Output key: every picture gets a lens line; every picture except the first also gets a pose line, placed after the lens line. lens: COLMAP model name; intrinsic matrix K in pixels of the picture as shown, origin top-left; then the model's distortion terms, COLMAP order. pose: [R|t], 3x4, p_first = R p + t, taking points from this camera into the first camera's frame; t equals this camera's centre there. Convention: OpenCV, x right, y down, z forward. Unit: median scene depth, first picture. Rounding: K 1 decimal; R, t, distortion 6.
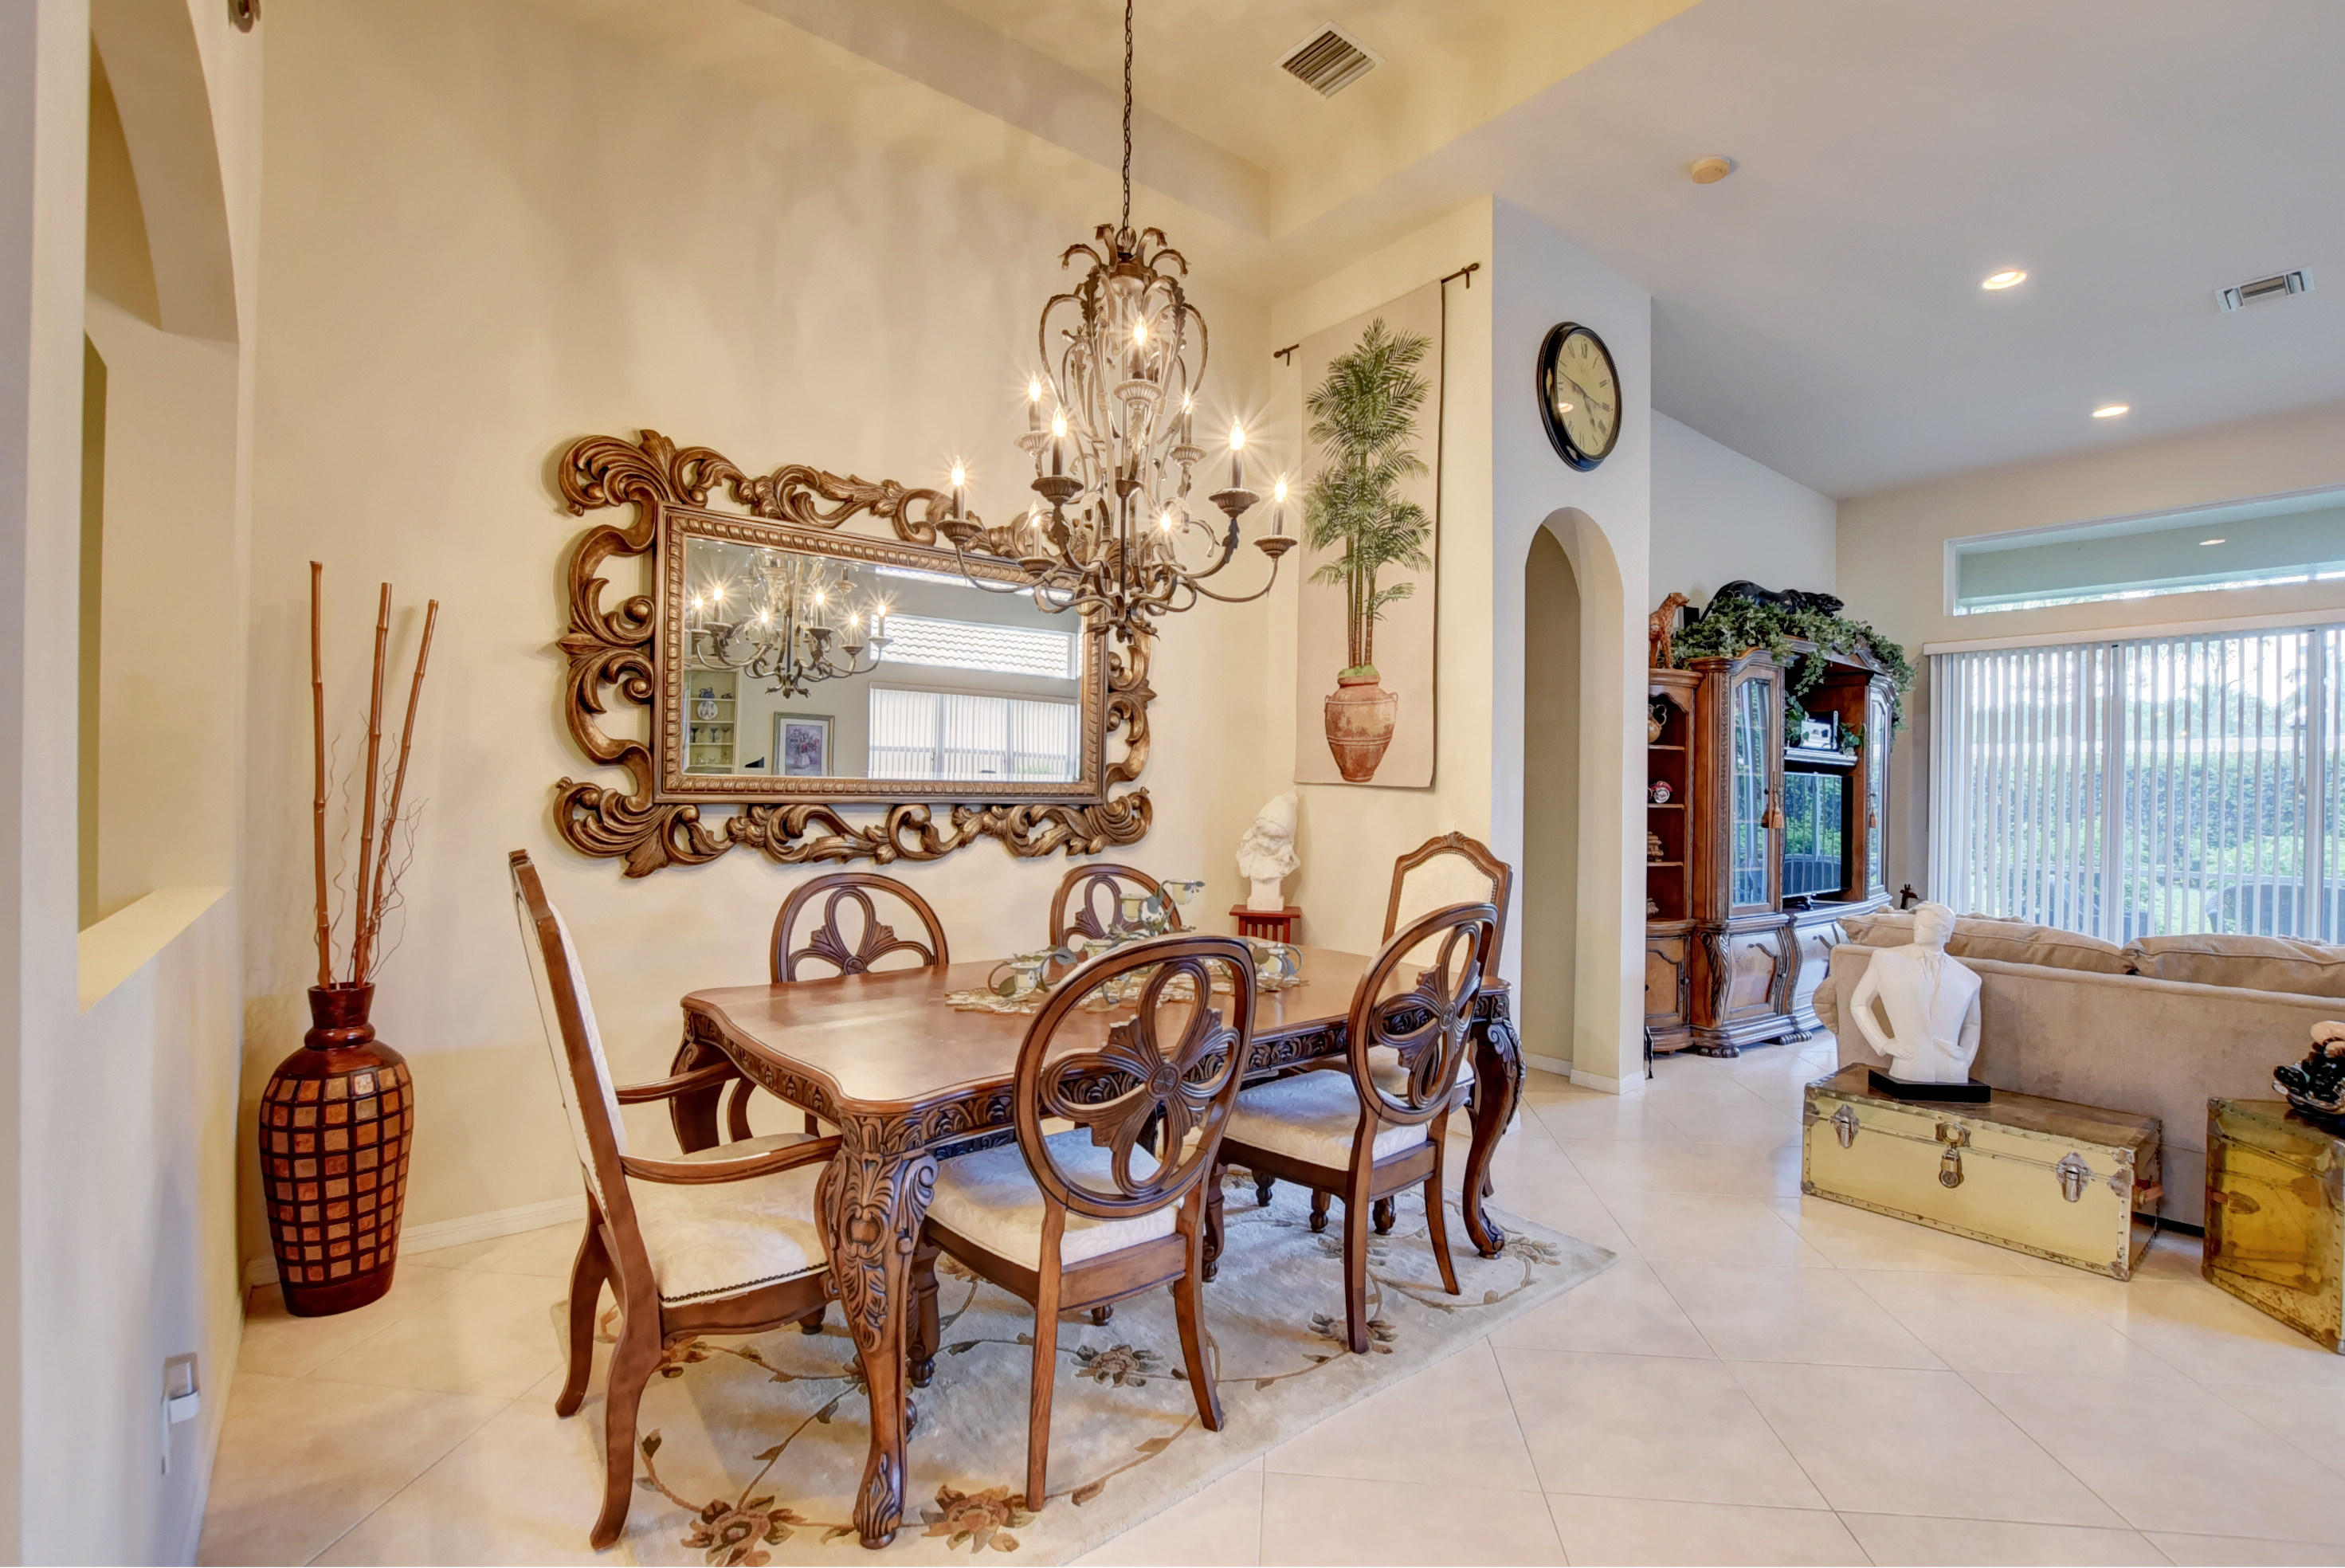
lens RADIAL K [[1030.0, 0, 1175.2], [0, 1030.0, 801.8], [0, 0, 1]] dist [-0.042662, 0.004963]
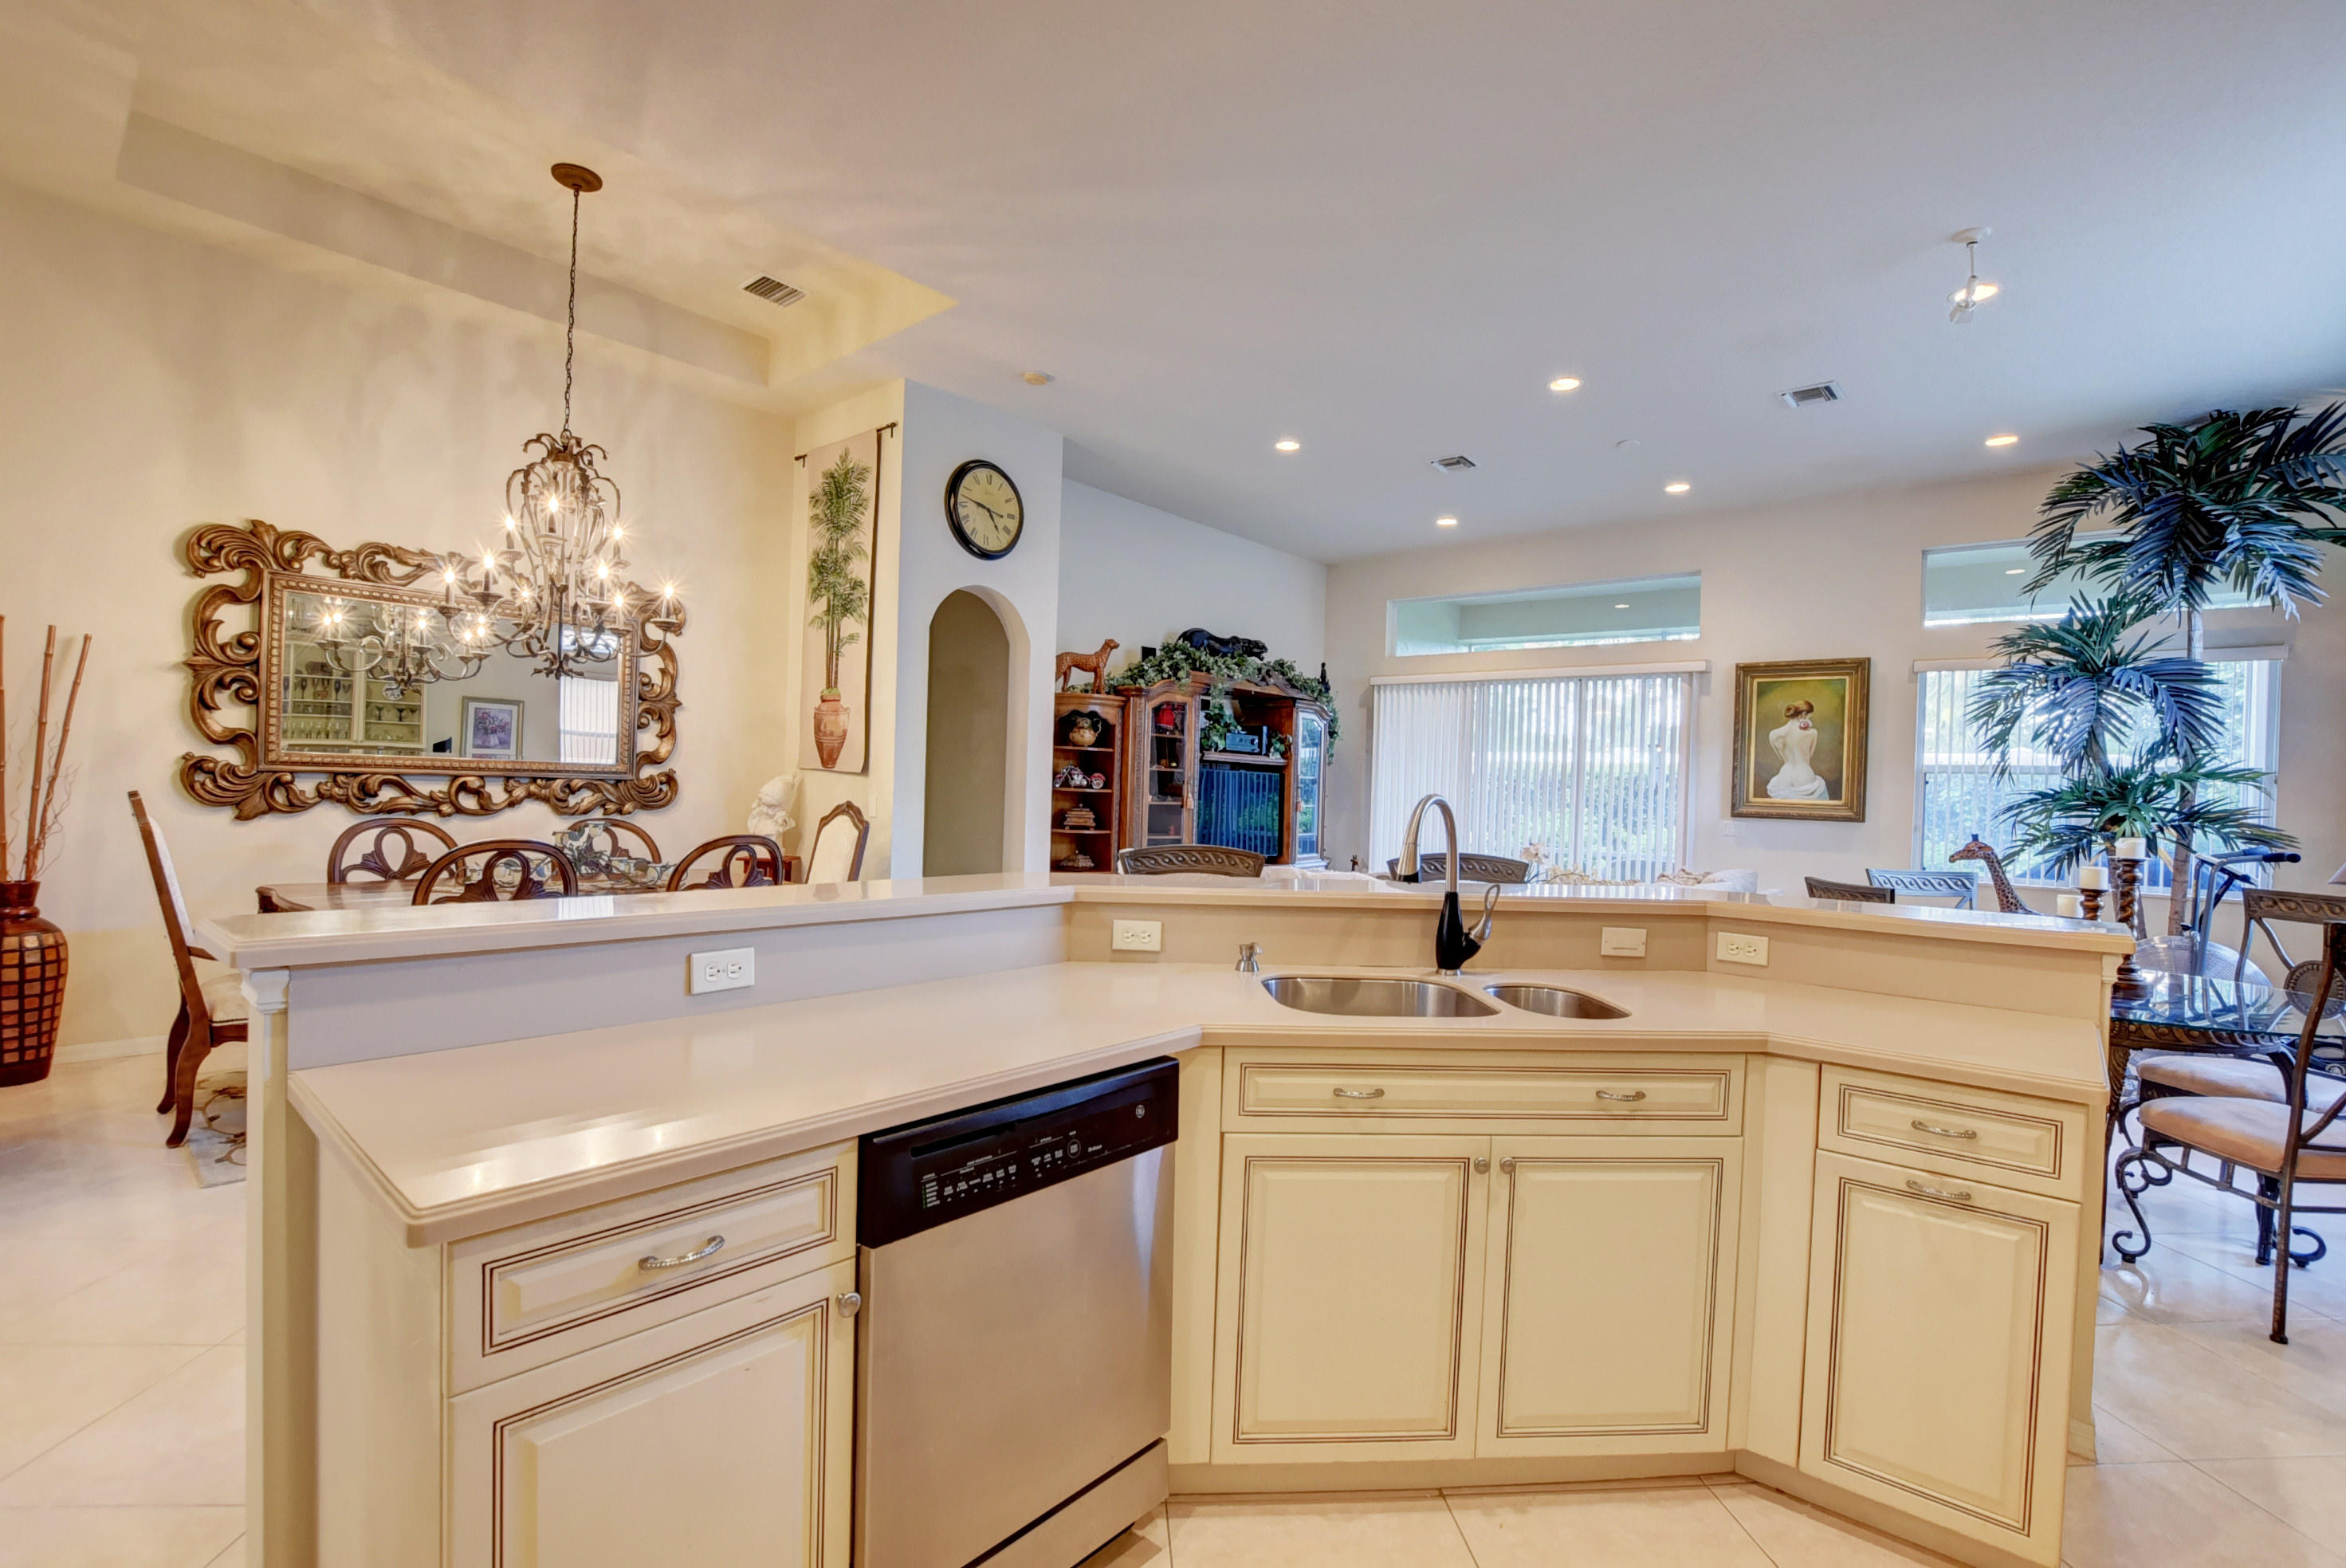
lens RADIAL K [[1030.5, 0, 1191.3], [0, 1030.5, 798.7], [0, 0, 1]] dist [-0.042662, 0.004963]
pose [[0.979760, 0.016568, 0.199489, 0.460462], [-0.017635, 0.999838, 0.003573, 0.011042], [-0.199398, -0.007019, 0.979894, -0.600859]]
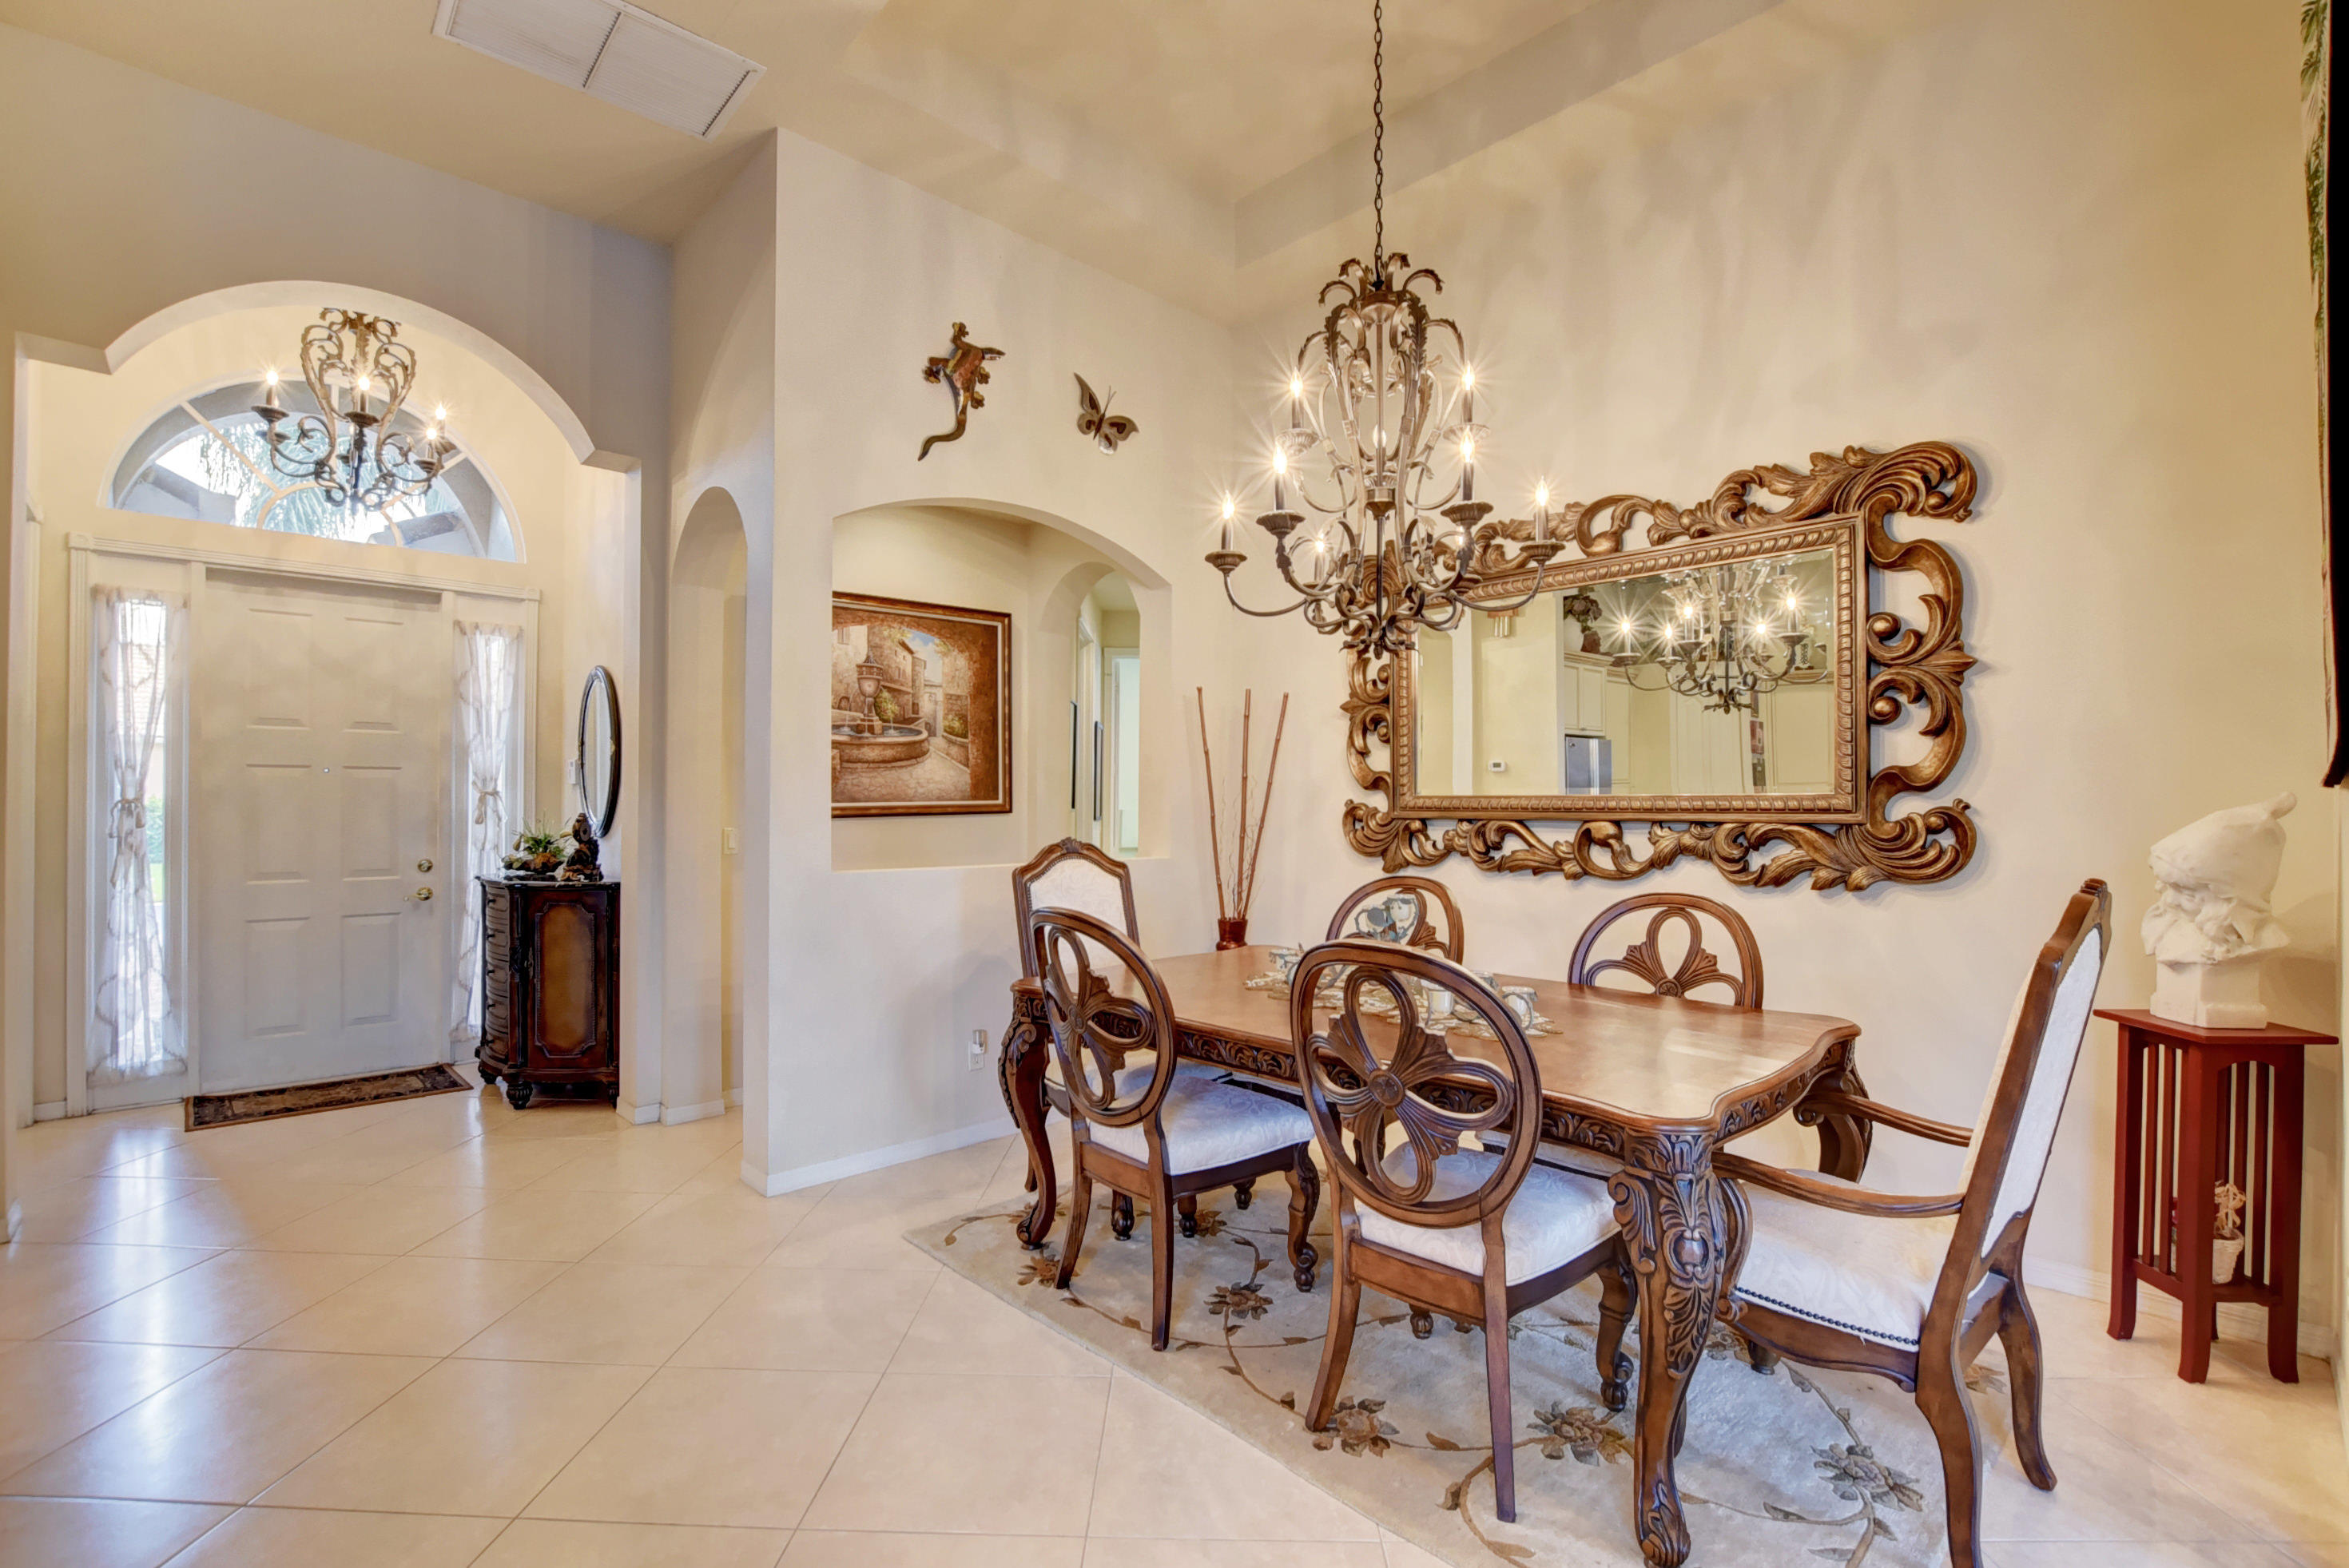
lens RADIAL K [[1024.8, 0, 1188.9], [0, 1024.8, 807.3], [0, 0, 1]] dist [-0.024193, -0.000201]
pose [[0.103648, -0.009054, -0.994573, 0.682656], [-0.009279, 0.999906, -0.010070, 0.003204], [0.994571, 0.010273, 0.103554, 0.509592]]
